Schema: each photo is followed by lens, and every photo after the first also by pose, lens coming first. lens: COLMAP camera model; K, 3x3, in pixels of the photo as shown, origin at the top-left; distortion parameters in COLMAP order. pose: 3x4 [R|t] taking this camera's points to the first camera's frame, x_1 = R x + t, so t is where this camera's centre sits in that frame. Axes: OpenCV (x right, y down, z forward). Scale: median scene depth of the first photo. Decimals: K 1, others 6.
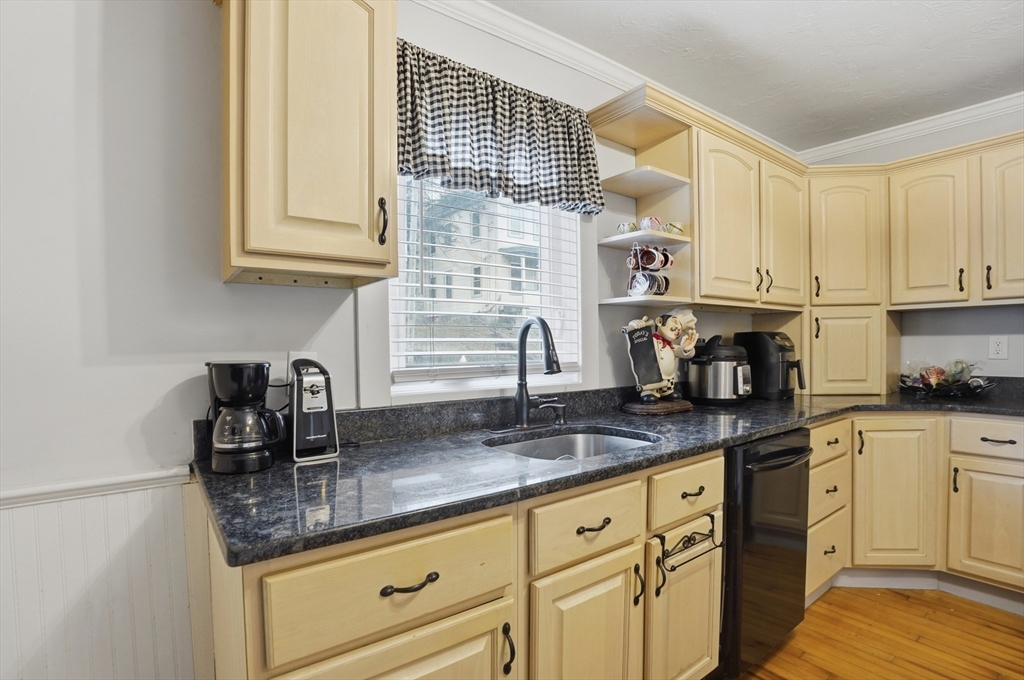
lens RADIAL K [[484.7, 0, 519.8], [0, 484.7, 361.2], [0, 0, 1]] dist [-0.047445, 0.008135]
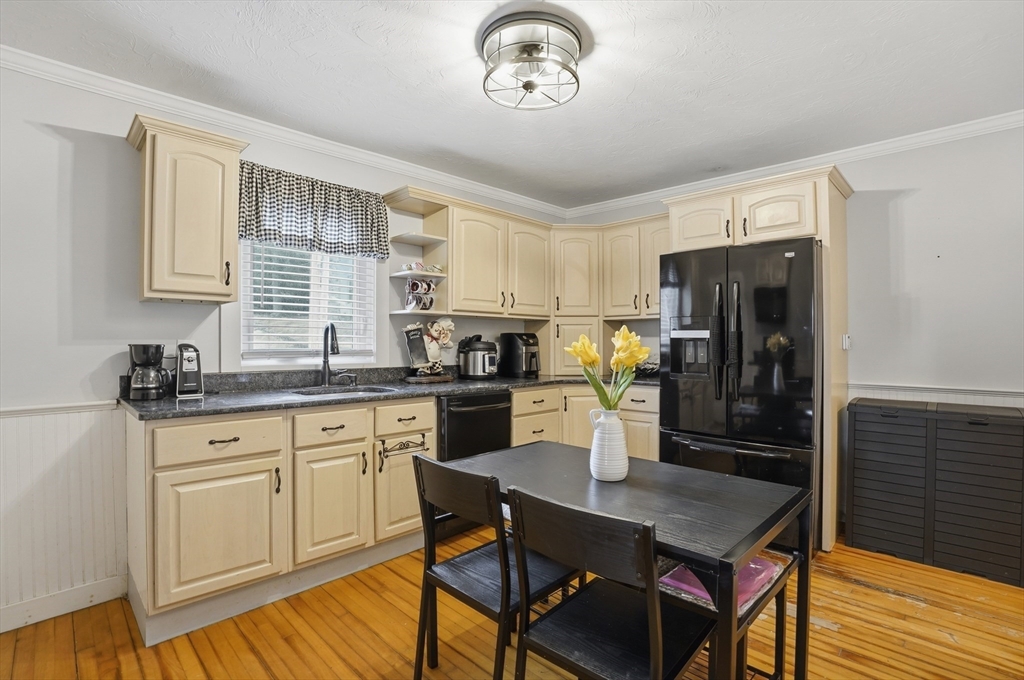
lens RADIAL K [[484.7, 0, 522.6], [0, 484.7, 347.0], [0, 0, 1]] dist [-0.047445, 0.008135]
pose [[0.990619, 0.012619, 0.136068, 0.475830], [-0.009002, 0.999590, -0.027169, 0.037407], [-0.136355, 0.025689, 0.990327, -0.794496]]
